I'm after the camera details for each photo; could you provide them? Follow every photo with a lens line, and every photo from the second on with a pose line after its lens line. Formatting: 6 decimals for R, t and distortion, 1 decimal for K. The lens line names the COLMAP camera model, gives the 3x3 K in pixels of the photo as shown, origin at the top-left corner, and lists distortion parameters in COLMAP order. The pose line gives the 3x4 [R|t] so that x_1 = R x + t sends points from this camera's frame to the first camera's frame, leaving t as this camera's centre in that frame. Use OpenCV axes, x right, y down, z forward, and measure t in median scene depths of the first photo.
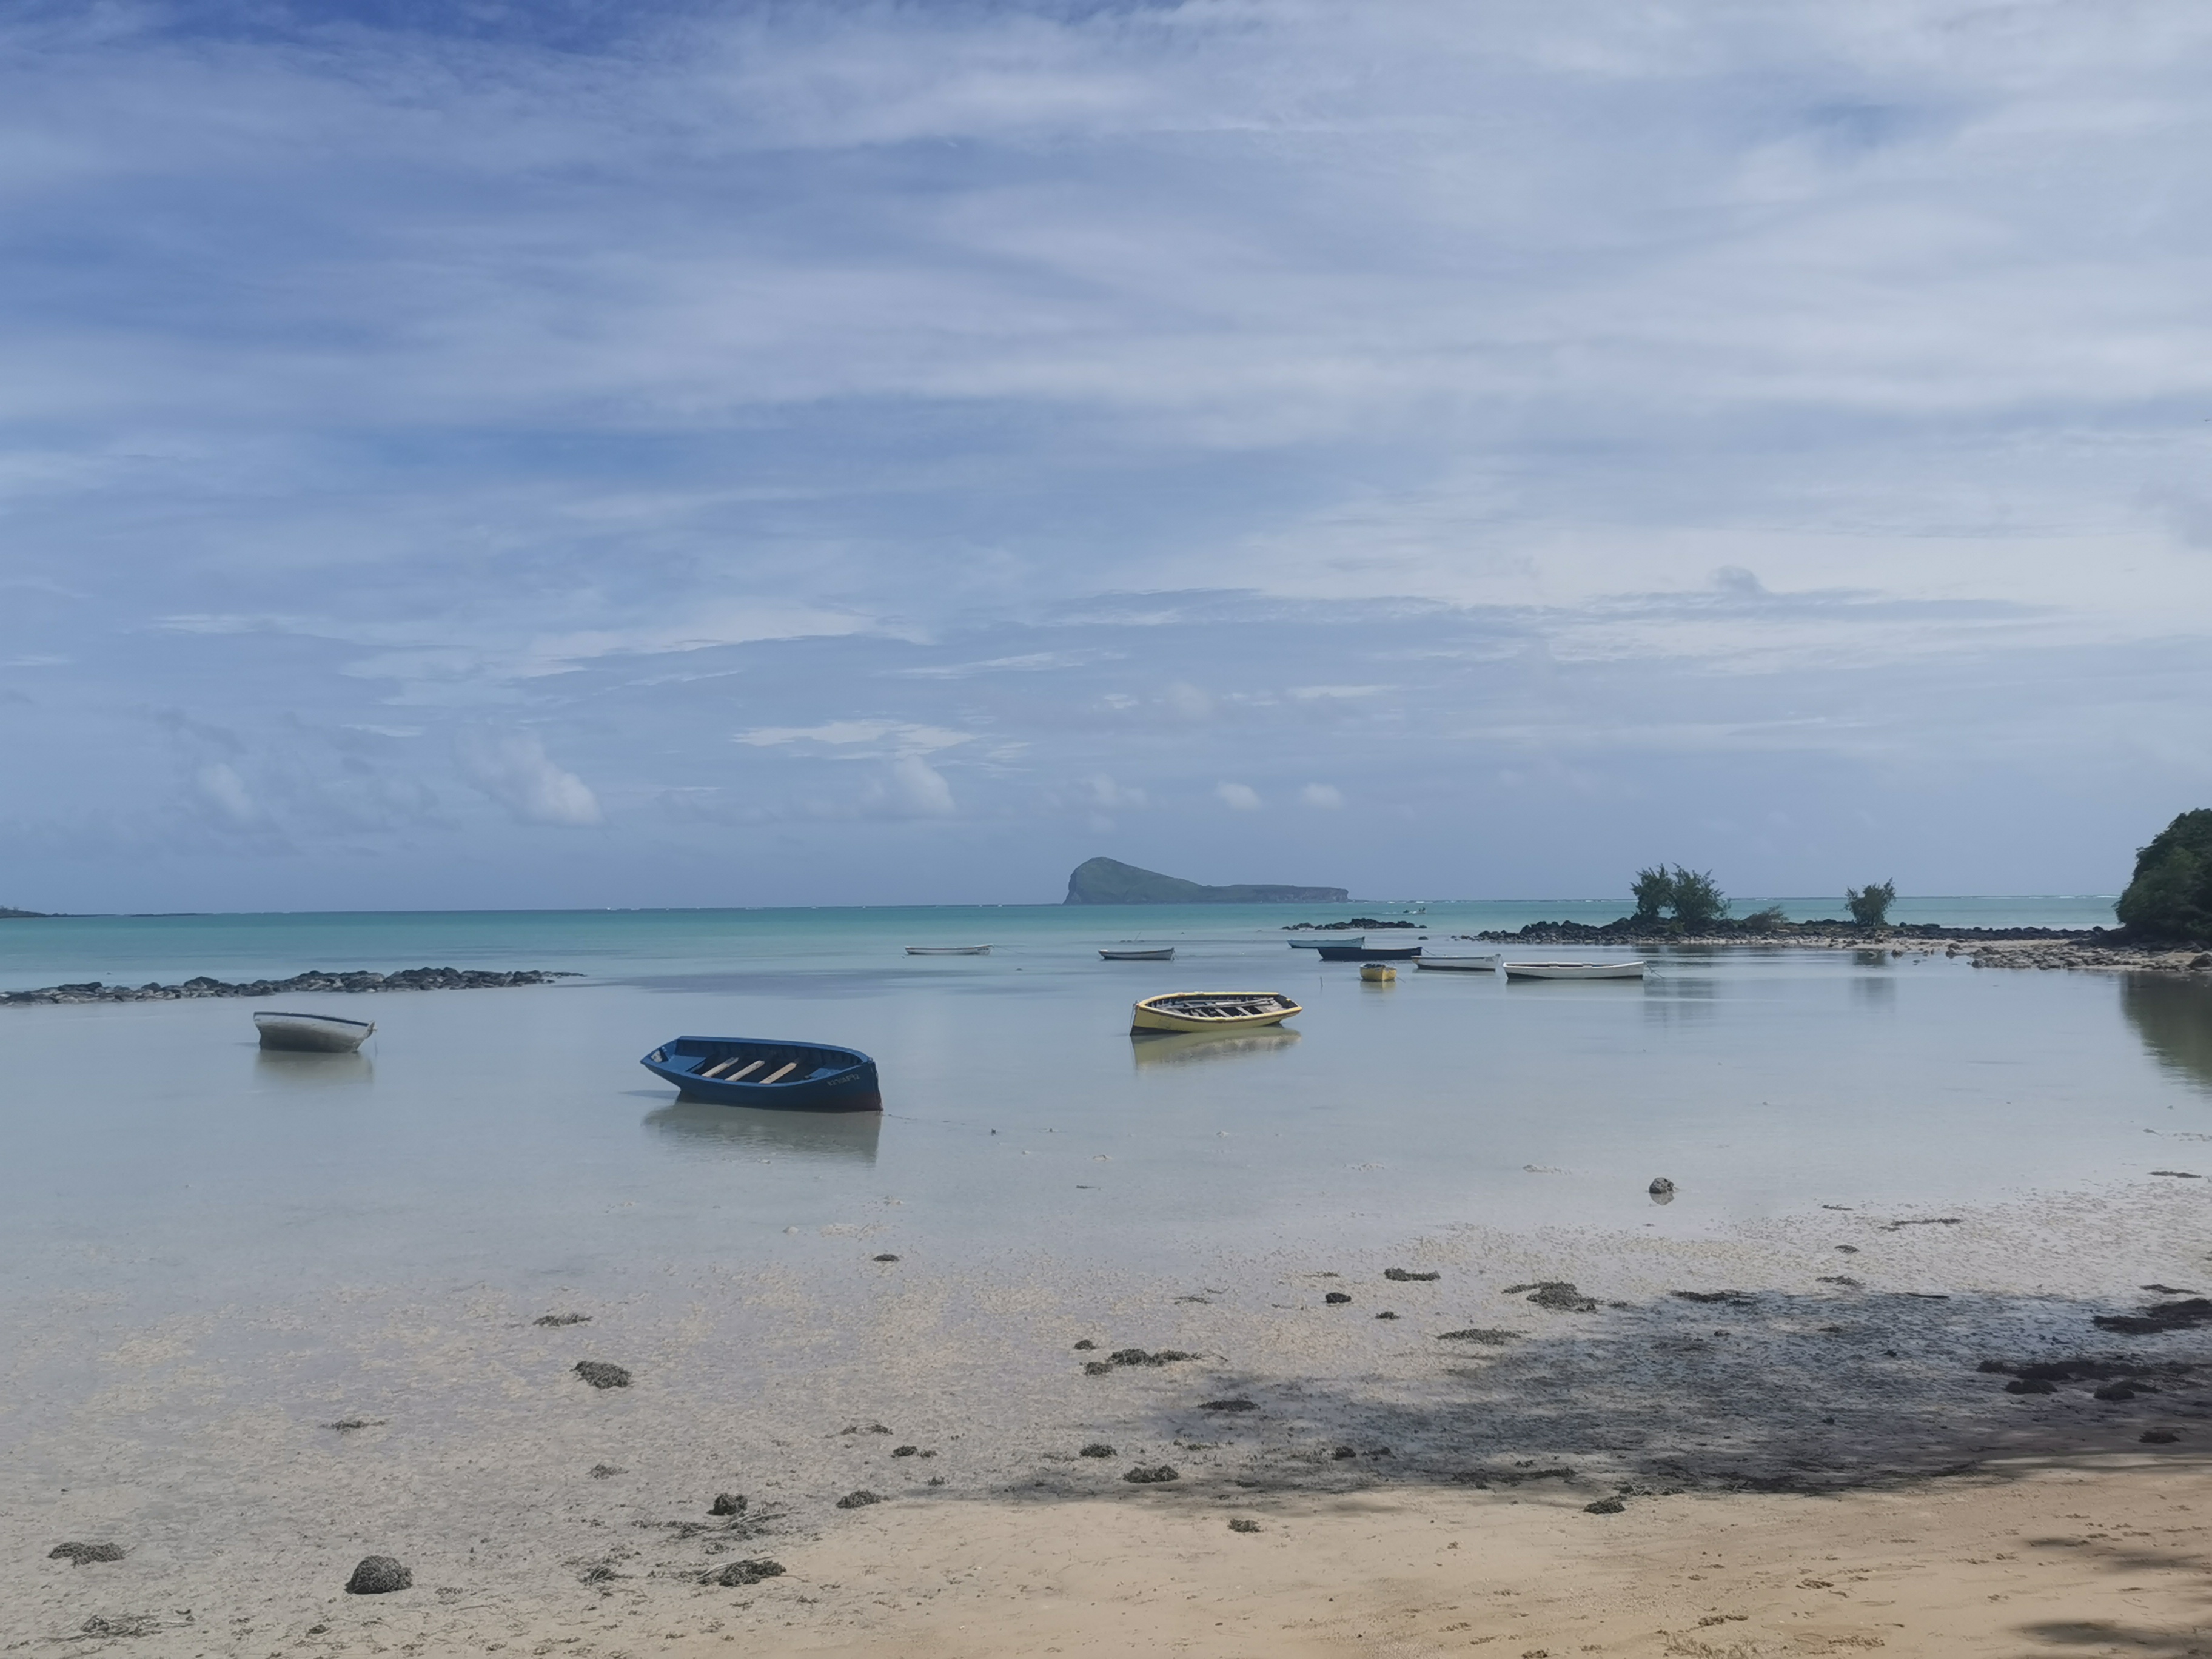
lens RADIAL K [[2488.2, 0, 1106.0], [0, 2488.2, 829.5], [0, 0, 1]] dist [0.131064, 0.011296]
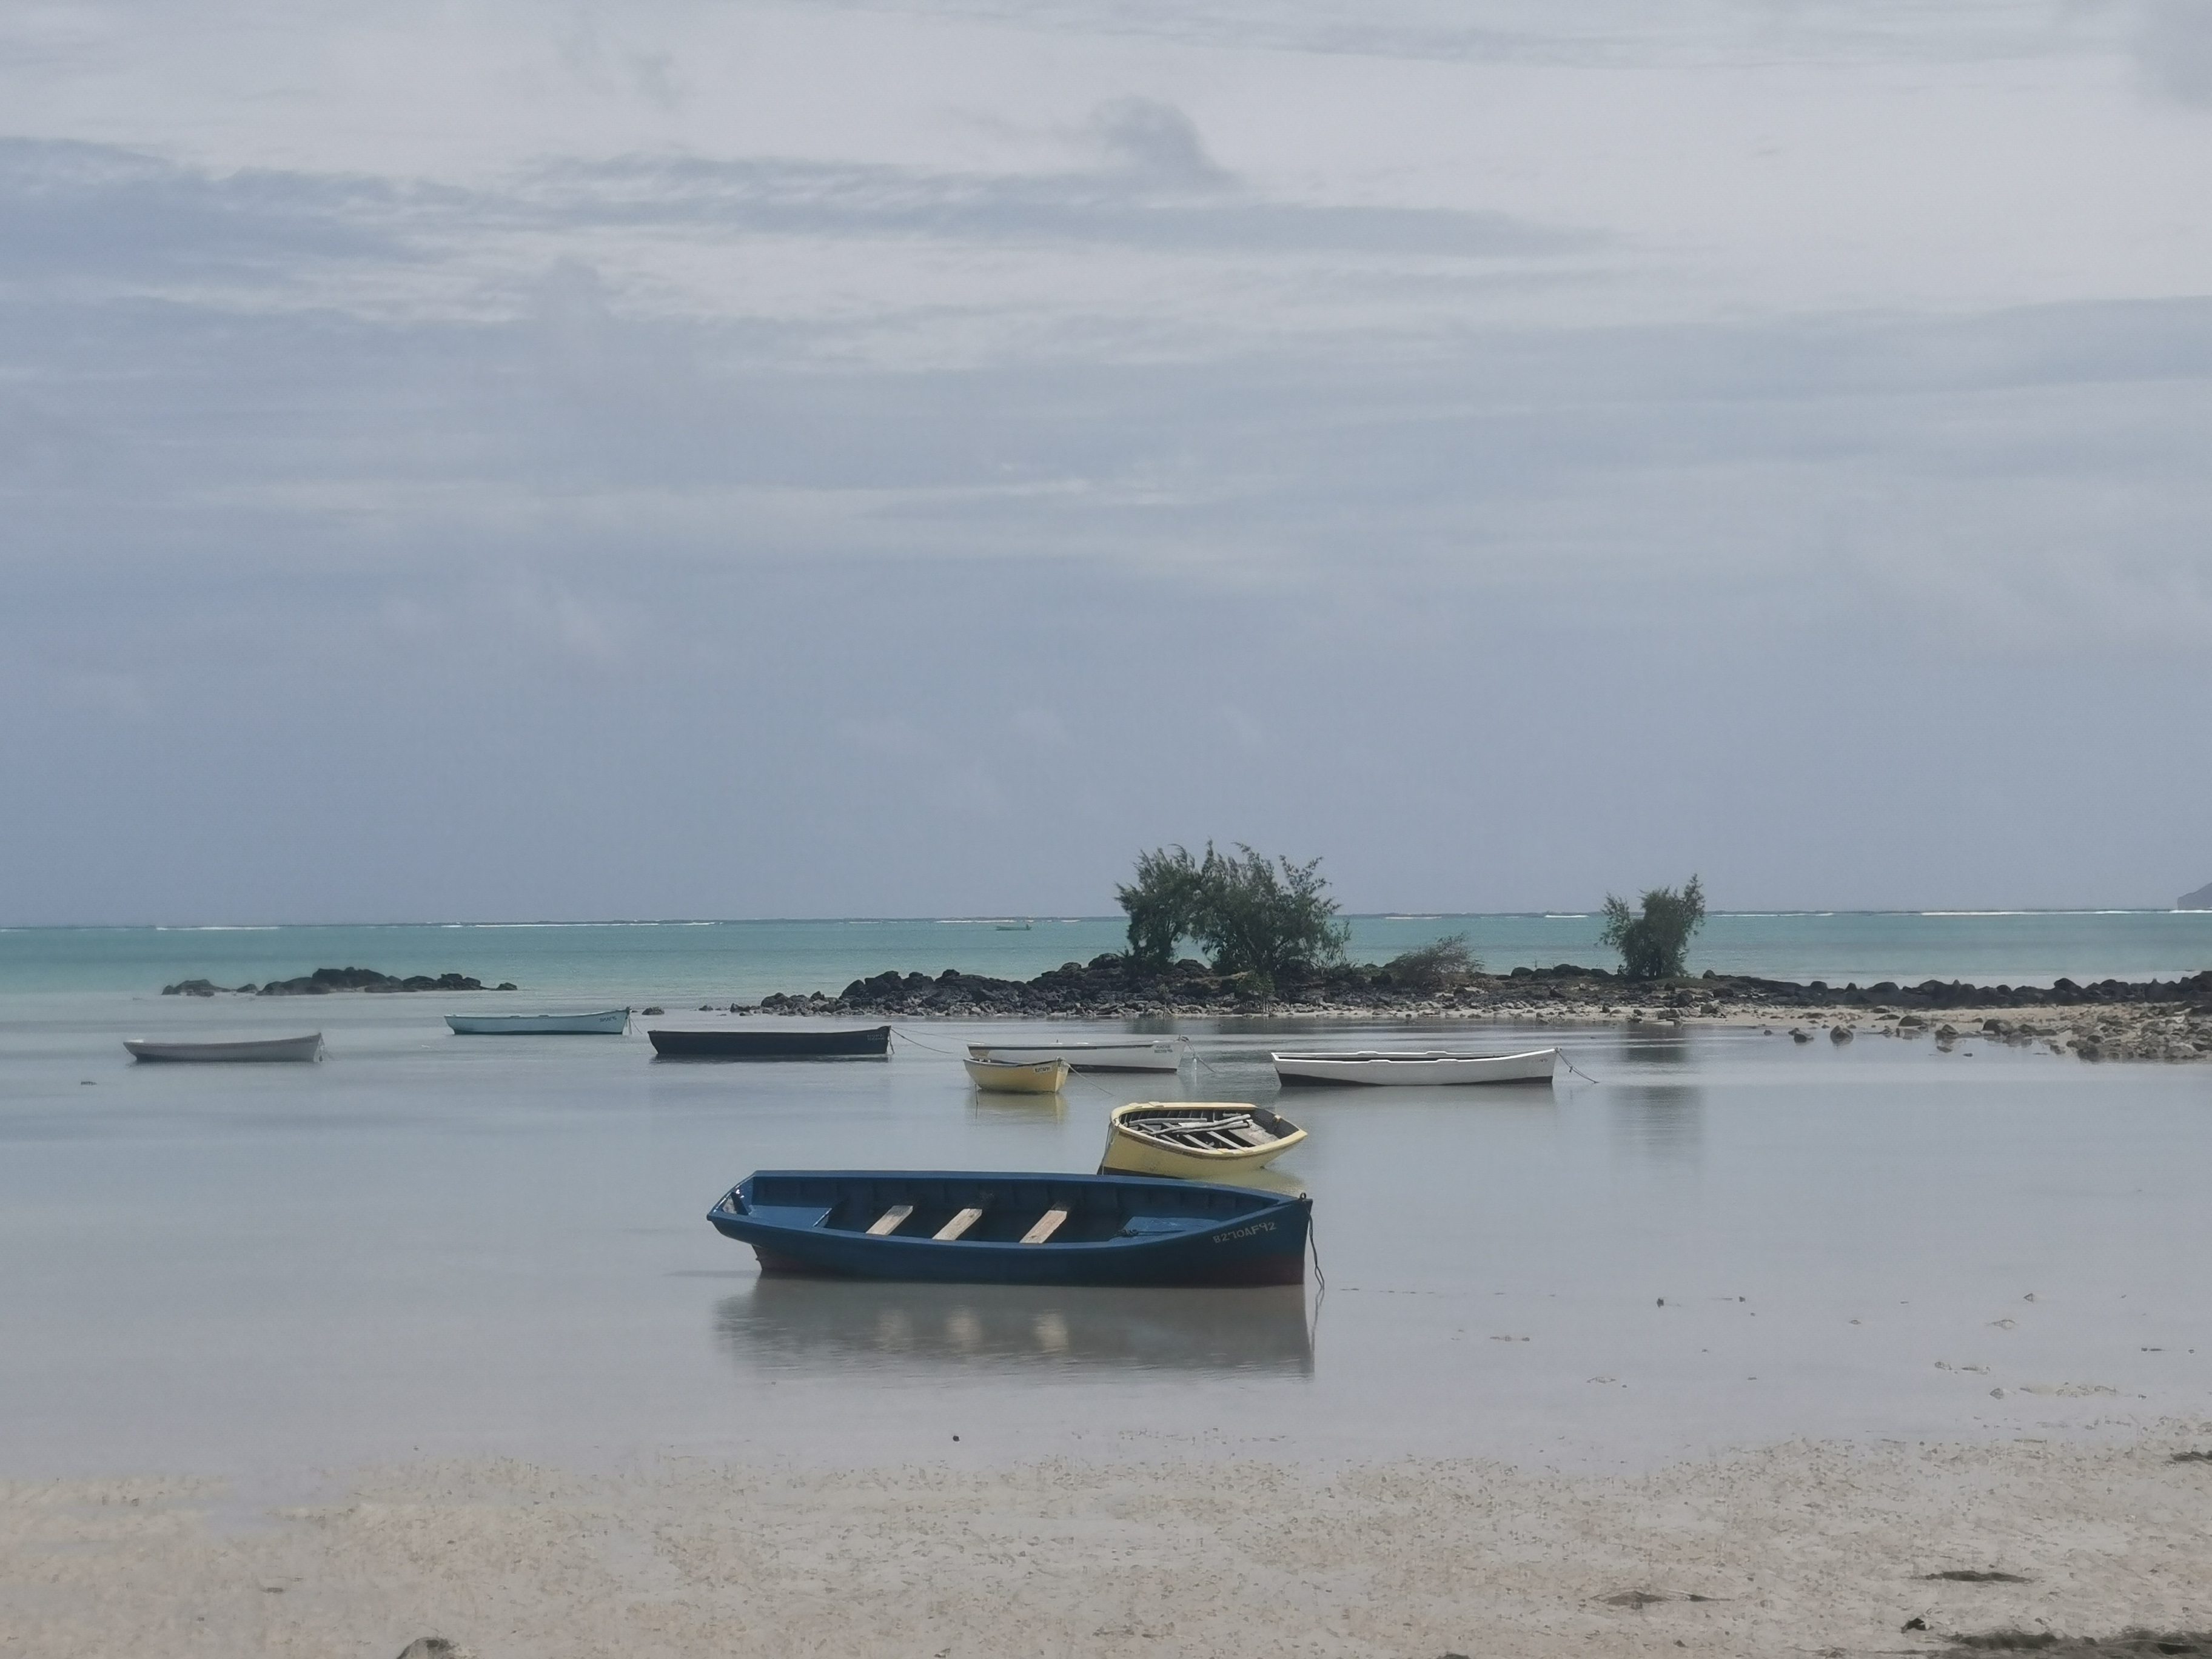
lens RADIAL K [[6318.1, 0, 1106.0], [0, 6318.1, 829.5], [0, 0, 1]] dist [0.419656, -1.707889]
pose [[0.960385, 0.004912, 0.278634, -0.113958], [-0.008700, 0.999886, 0.012360, -0.002454], [-0.278541, -0.014294, 0.960318, -0.084857]]
